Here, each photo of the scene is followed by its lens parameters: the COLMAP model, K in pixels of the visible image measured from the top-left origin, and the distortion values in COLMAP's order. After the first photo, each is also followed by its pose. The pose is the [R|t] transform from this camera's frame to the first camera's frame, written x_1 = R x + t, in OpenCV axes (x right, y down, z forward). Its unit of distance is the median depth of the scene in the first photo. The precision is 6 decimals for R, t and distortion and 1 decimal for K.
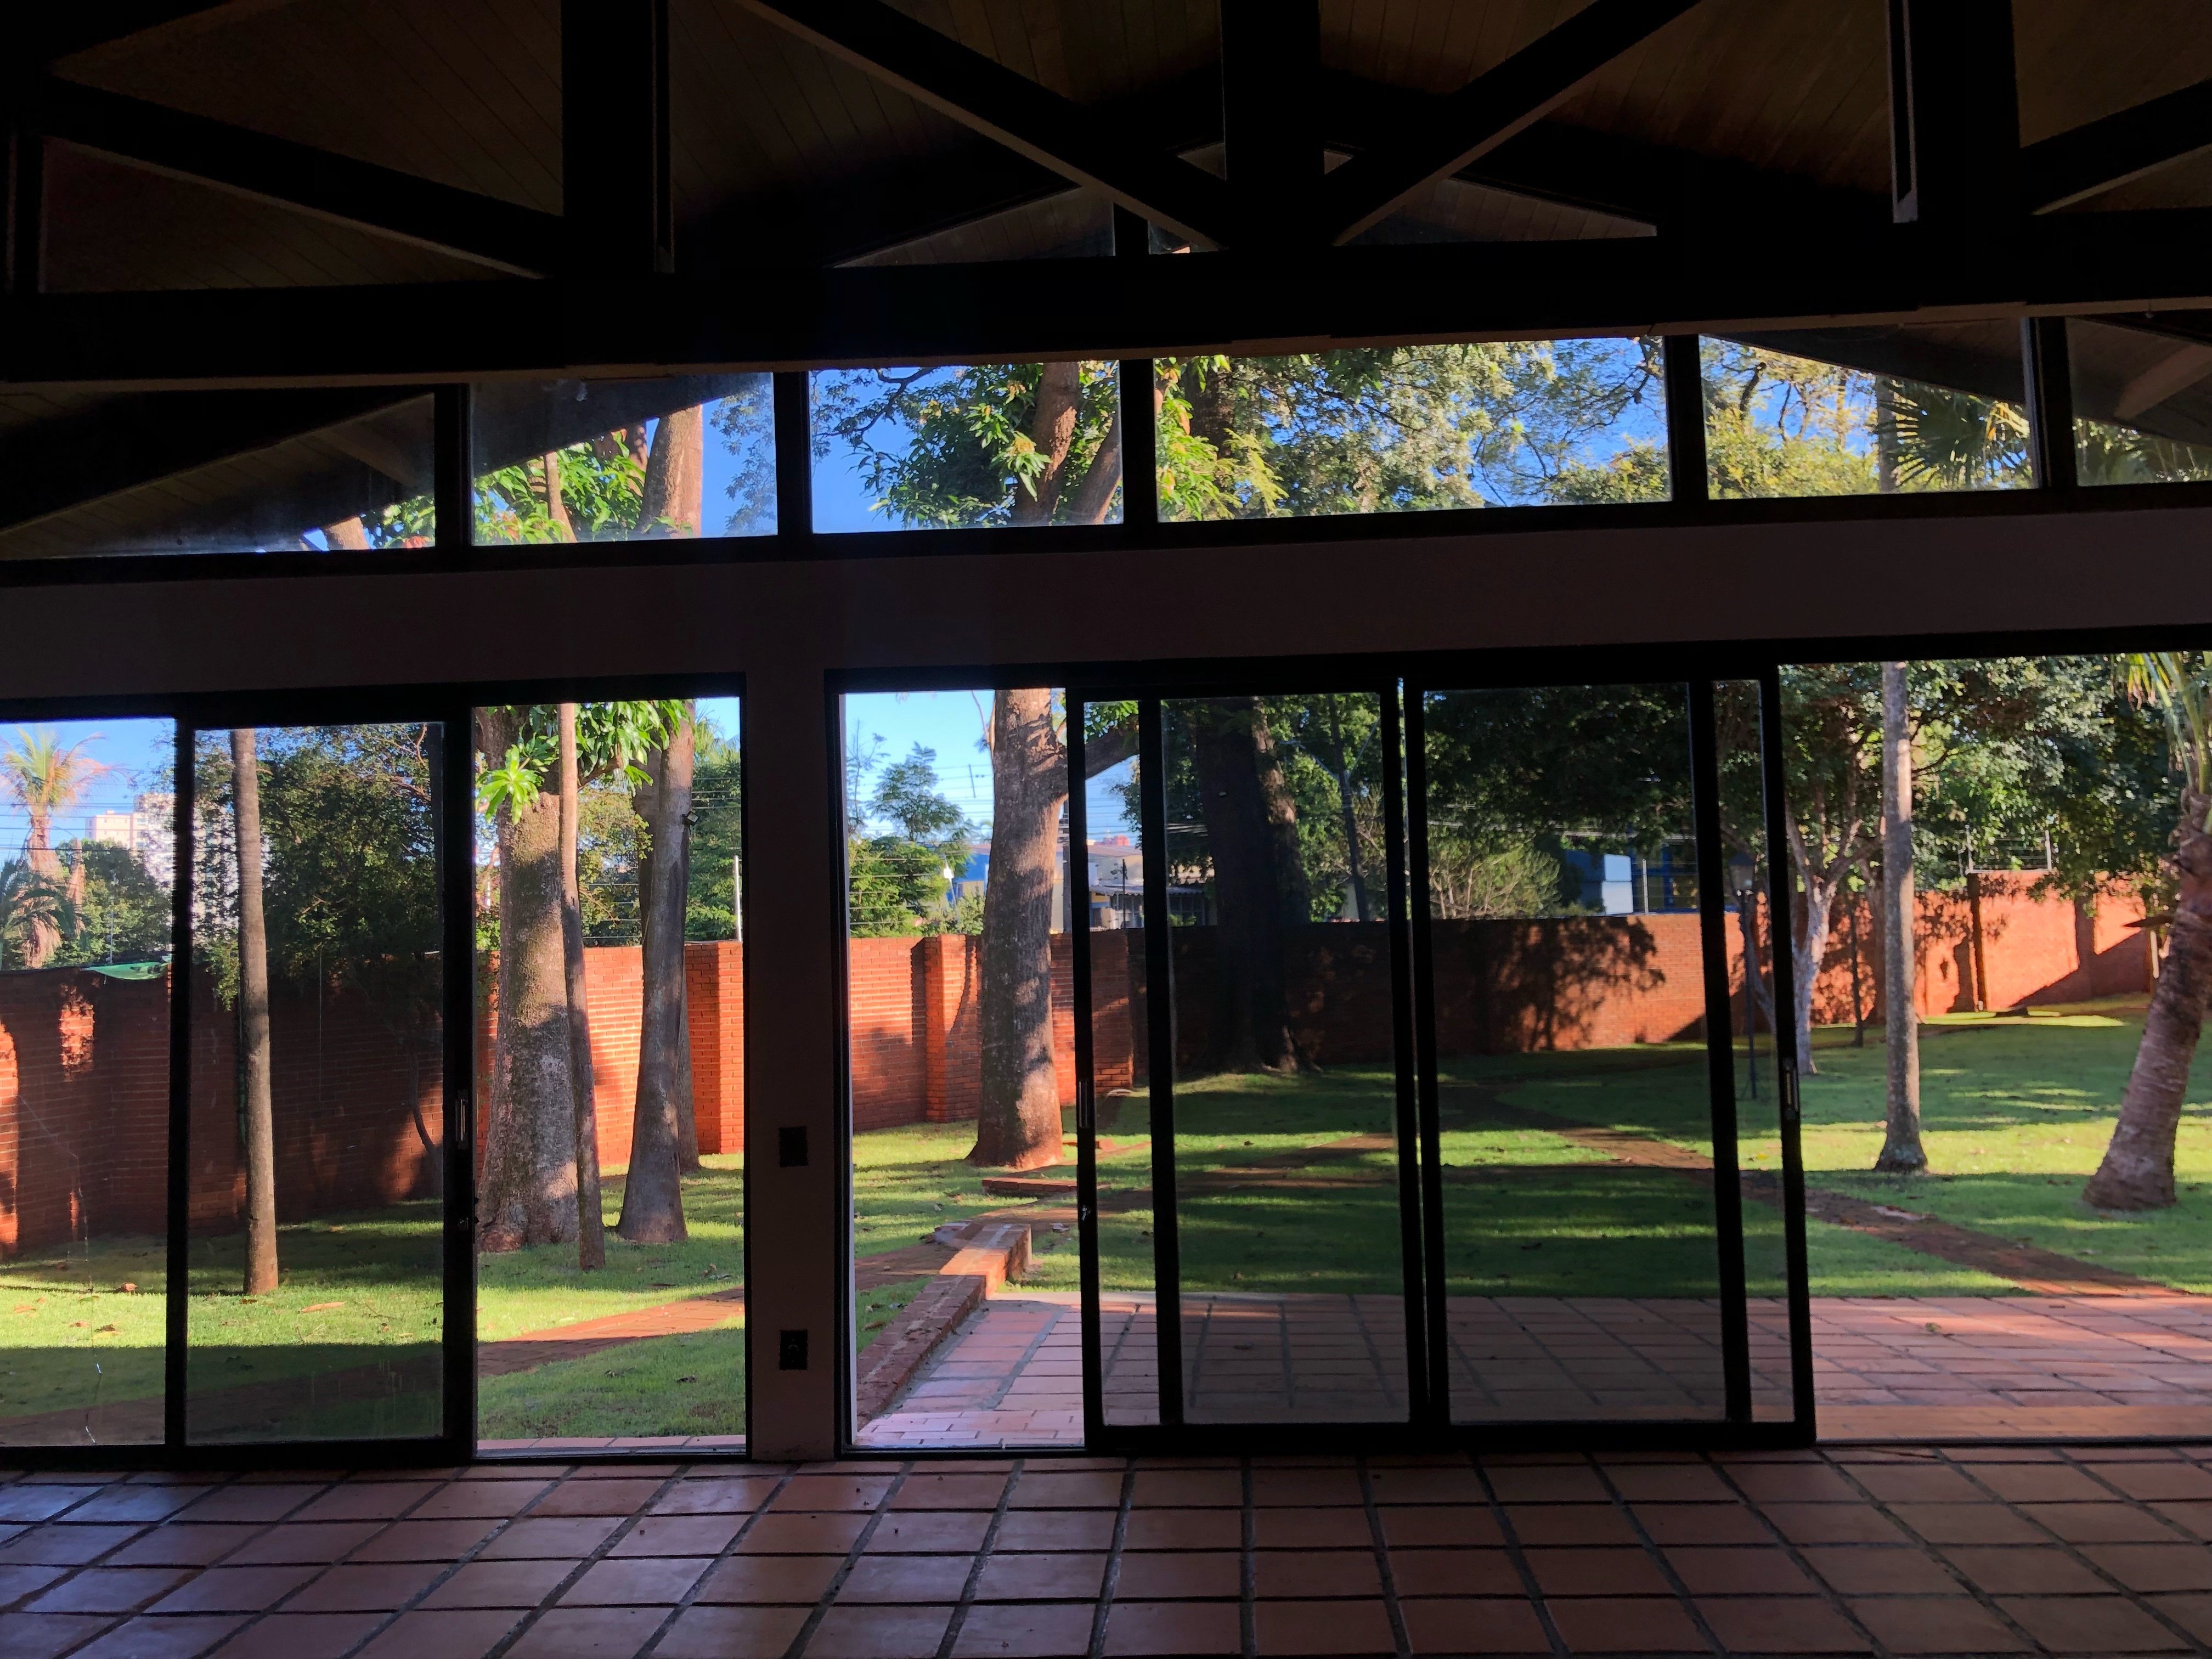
lens RADIAL K [[1789.7, 0, 1122.3], [0, 1789.7, 840.1], [0, 0, 1]] dist [0.037980, -0.024233]
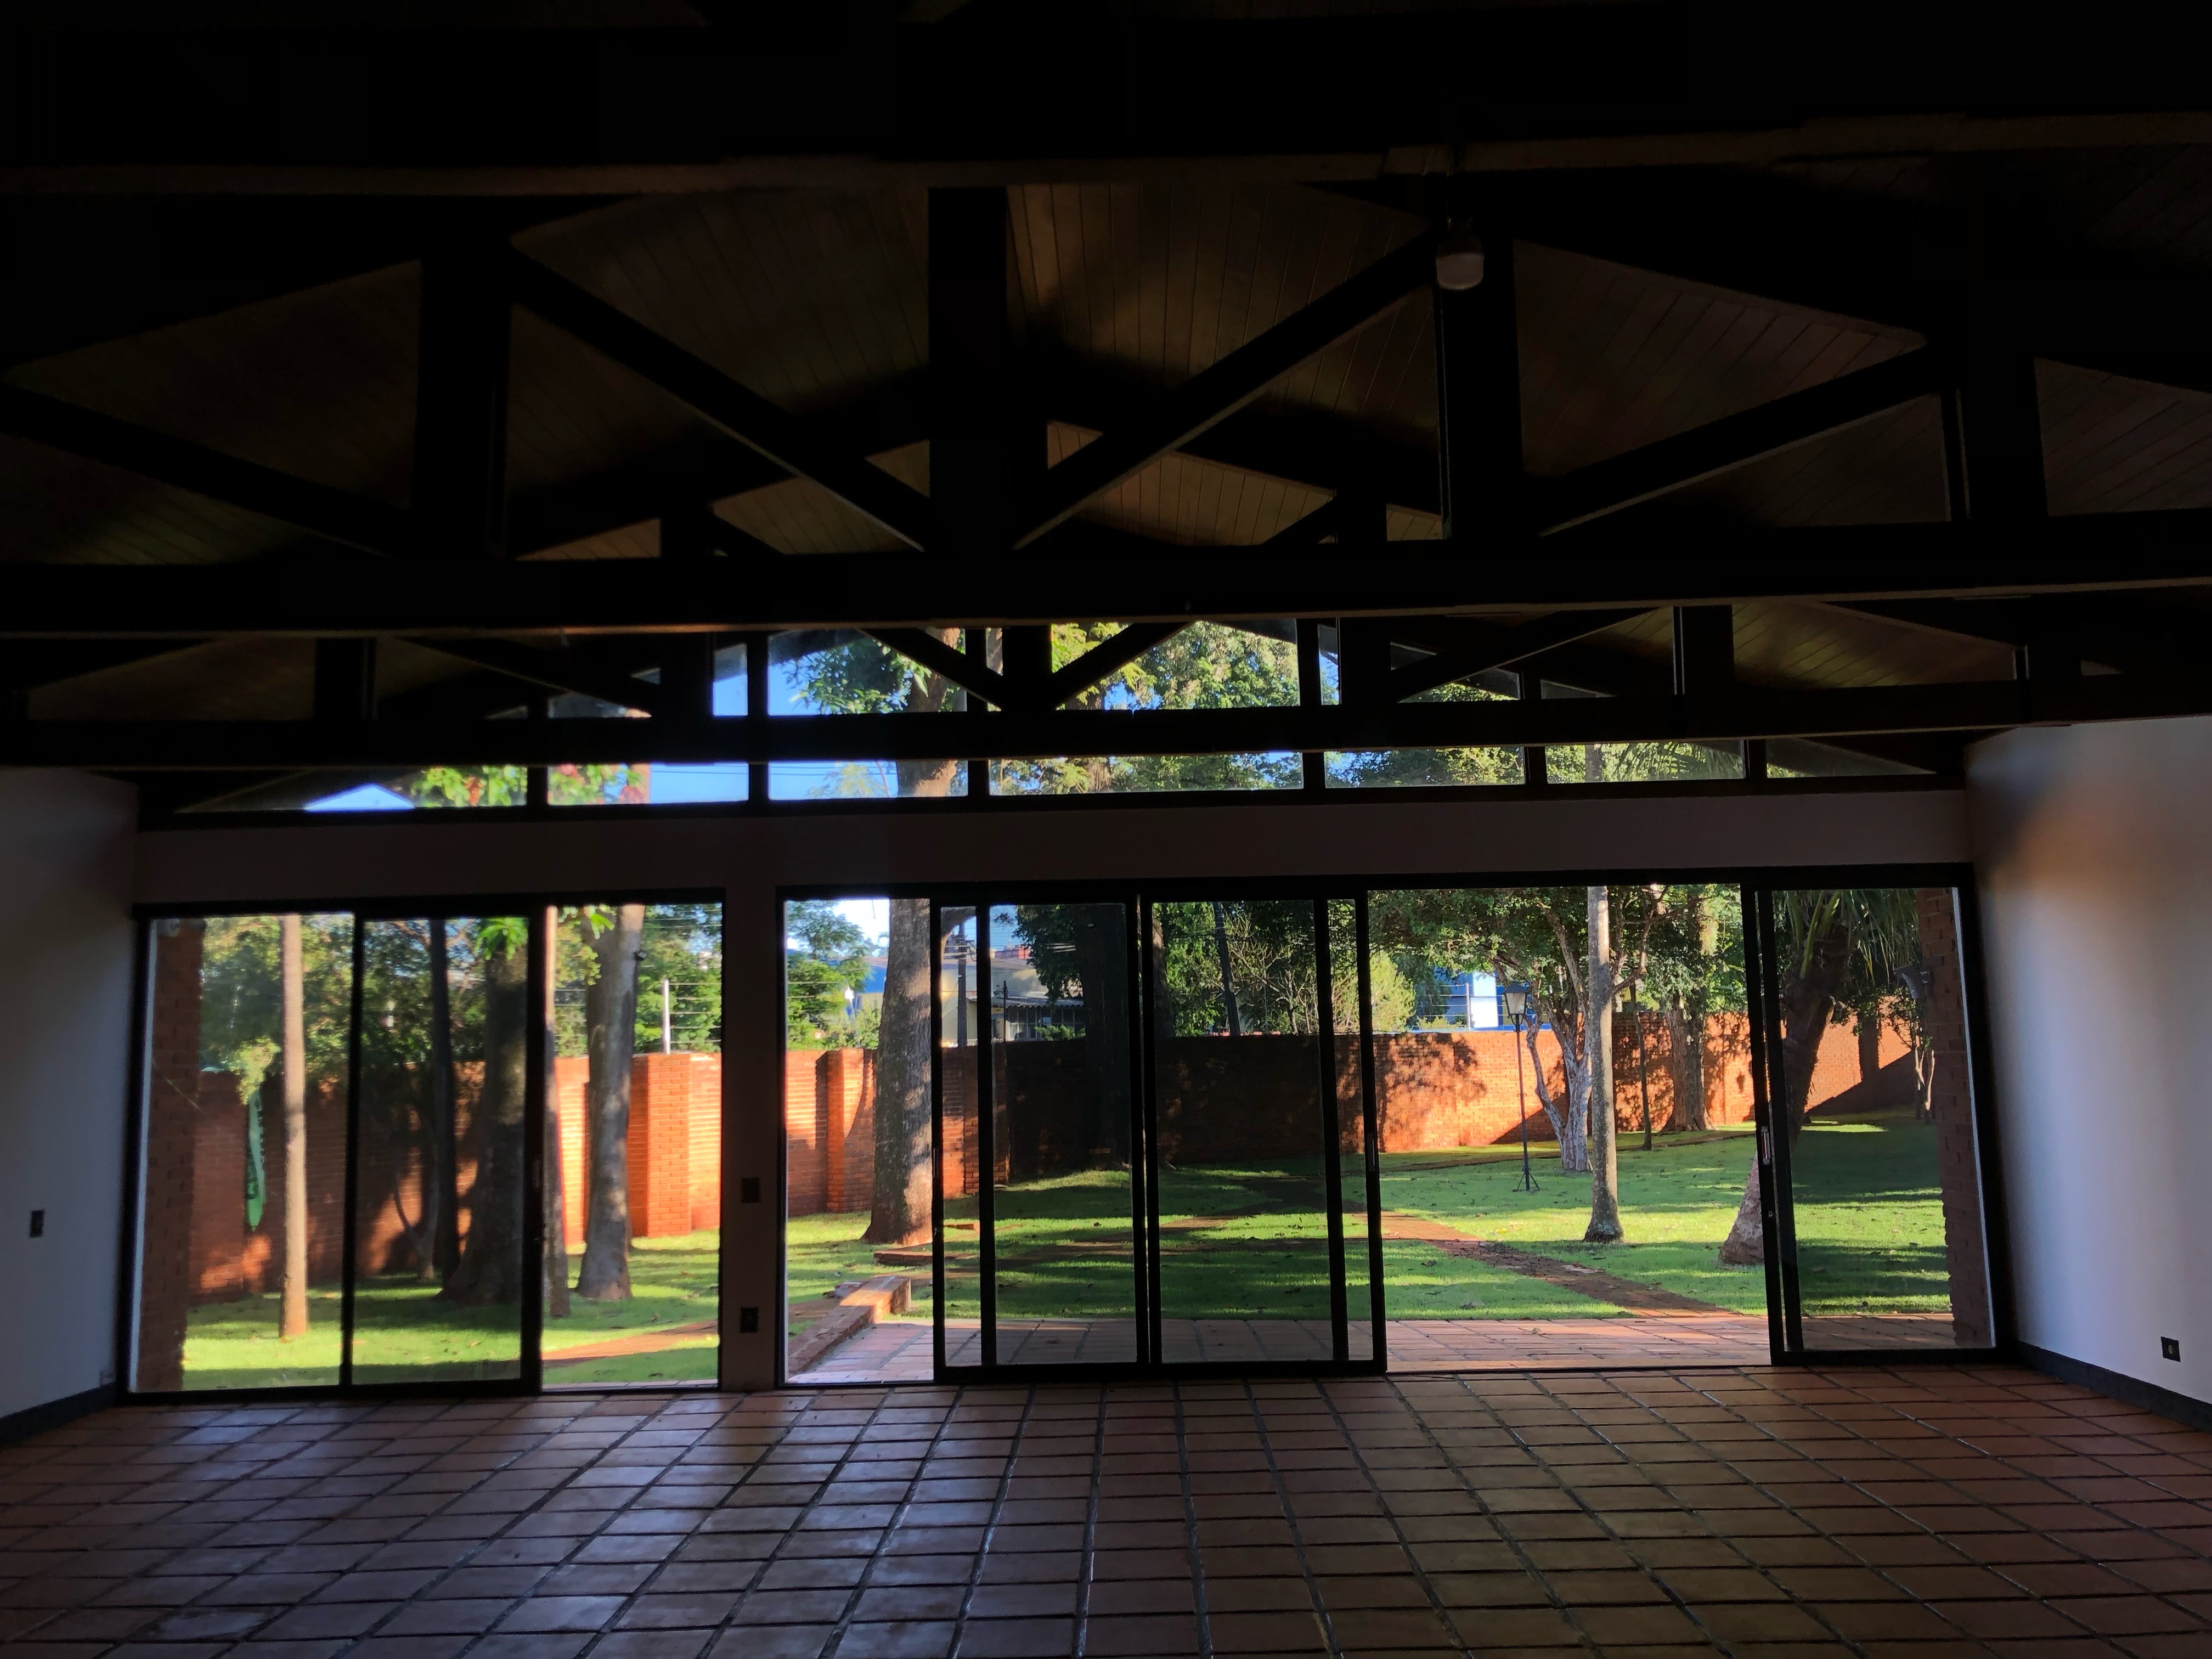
lens RADIAL K [[1789.7, 0, 1099.1], [0, 1789.7, 837.4], [0, 0, 1]] dist [0.037980, -0.024233]
pose [[0.999084, 0.009170, 0.041791, 0.019289], [-0.006529, 0.997999, -0.062887, -0.014929], [-0.042284, 0.062557, 0.997145, -0.219707]]
